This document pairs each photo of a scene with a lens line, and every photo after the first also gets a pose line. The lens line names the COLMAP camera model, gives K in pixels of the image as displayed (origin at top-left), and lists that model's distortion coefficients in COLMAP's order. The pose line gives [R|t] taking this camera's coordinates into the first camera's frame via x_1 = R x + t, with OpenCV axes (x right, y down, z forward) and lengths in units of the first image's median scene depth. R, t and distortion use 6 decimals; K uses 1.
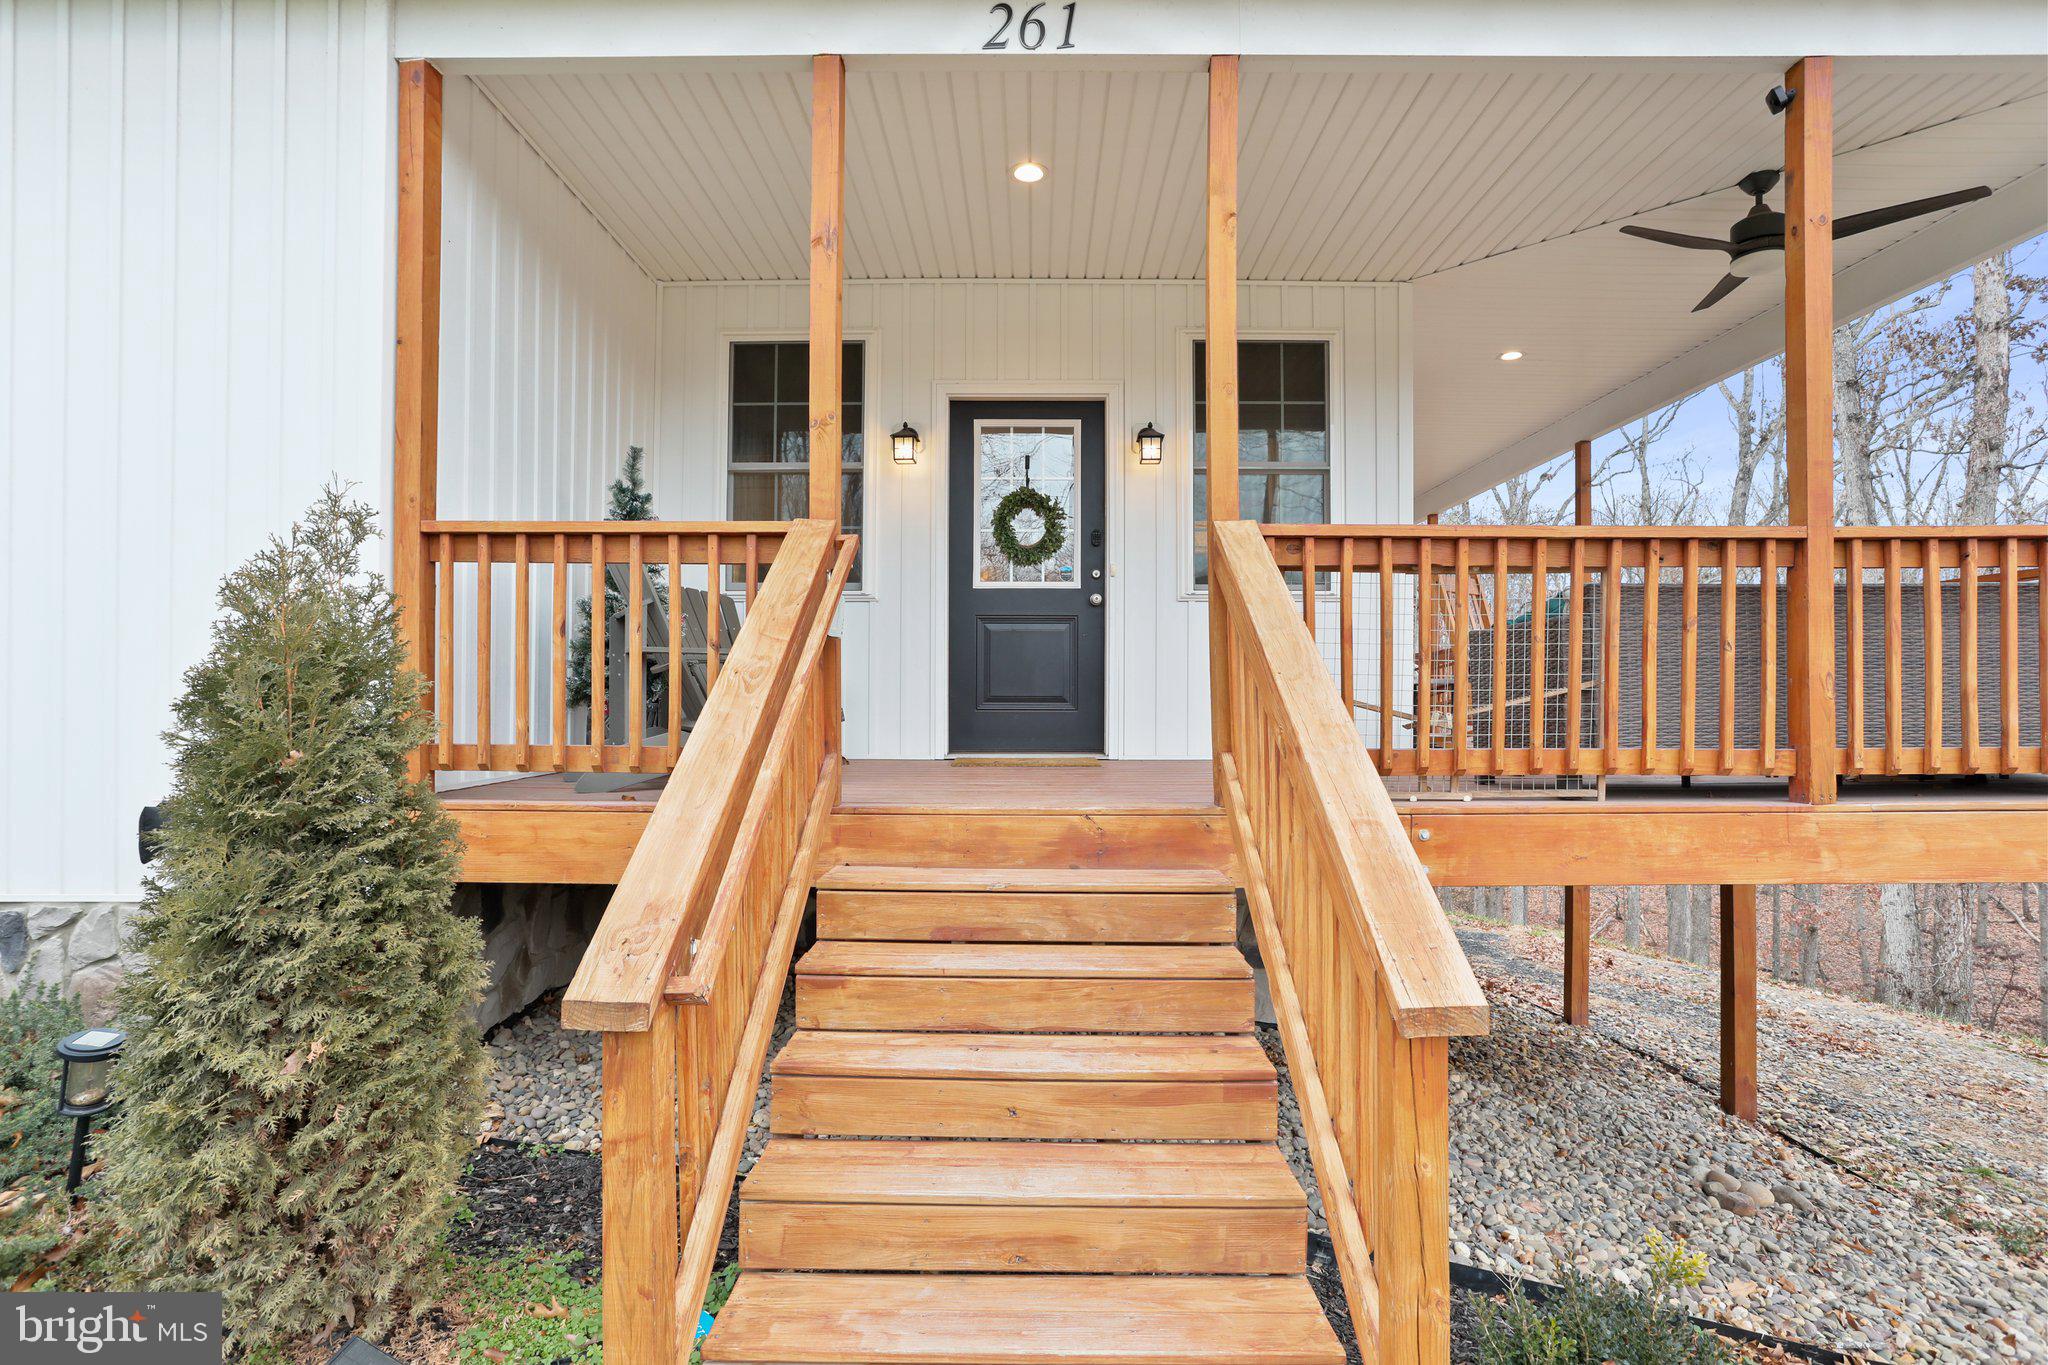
lens RADIAL K [[1050.1, 0, 1026.0], [0, 1050.1, 672.3], [0, 0, 1]] dist [-0.015540, 0.005285]
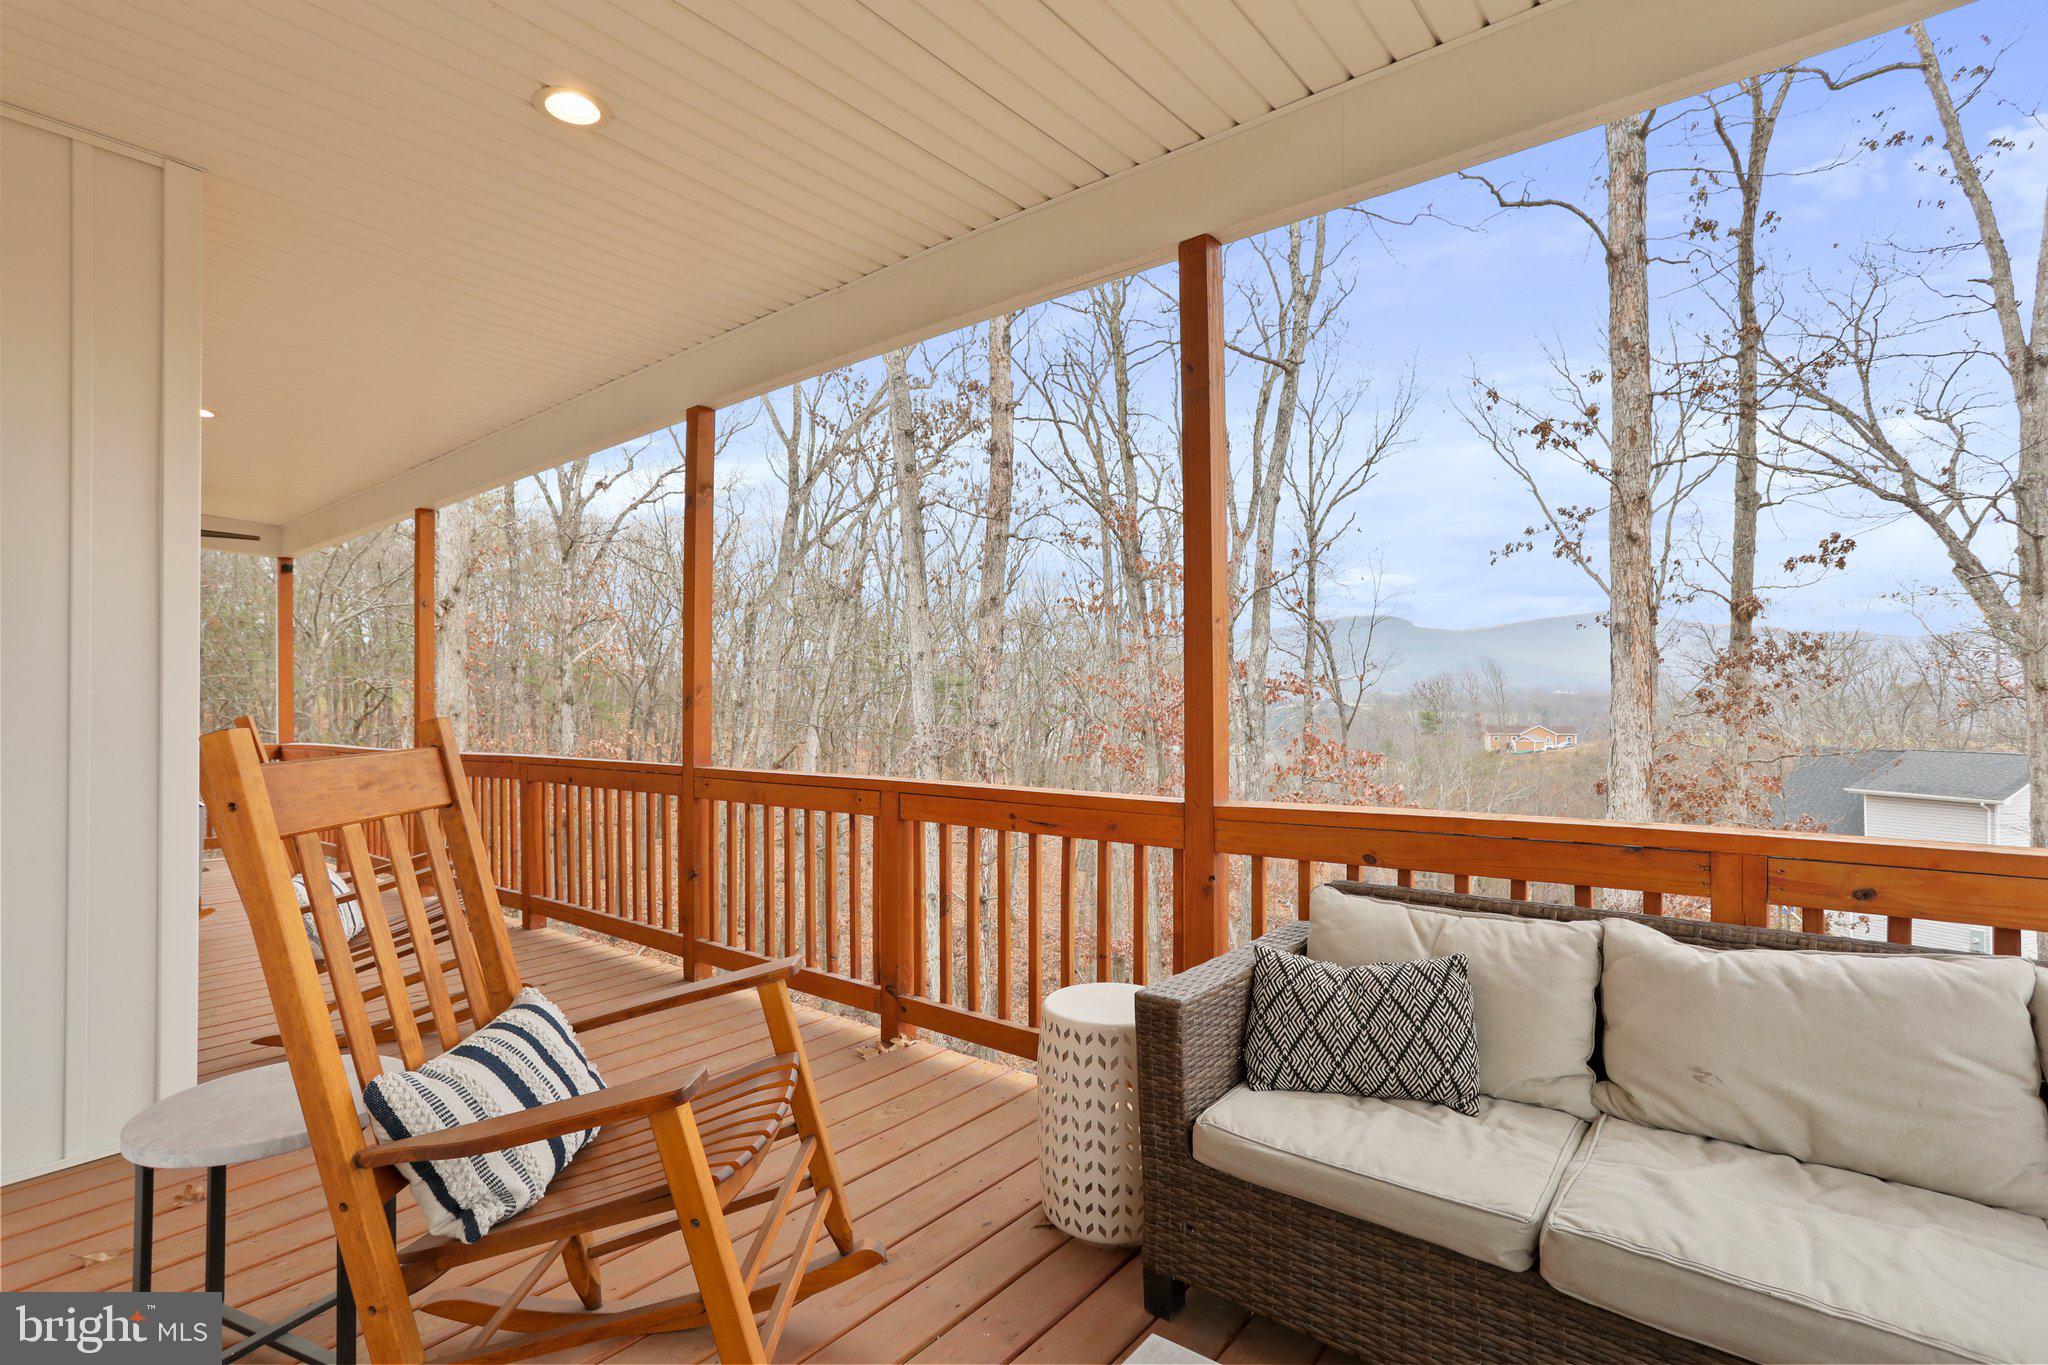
lens RADIAL K [[974.0, 0, 1010.8], [0, 974.0, 686.3], [0, 0, 1]] dist [-0.026101, 0.009604]
pose [[0.645885, 0.004629, 0.763421, 0.624422], [-0.021487, 0.999696, 0.012117, -0.212939], [-0.763132, -0.024230, 0.645788, 1.345876]]
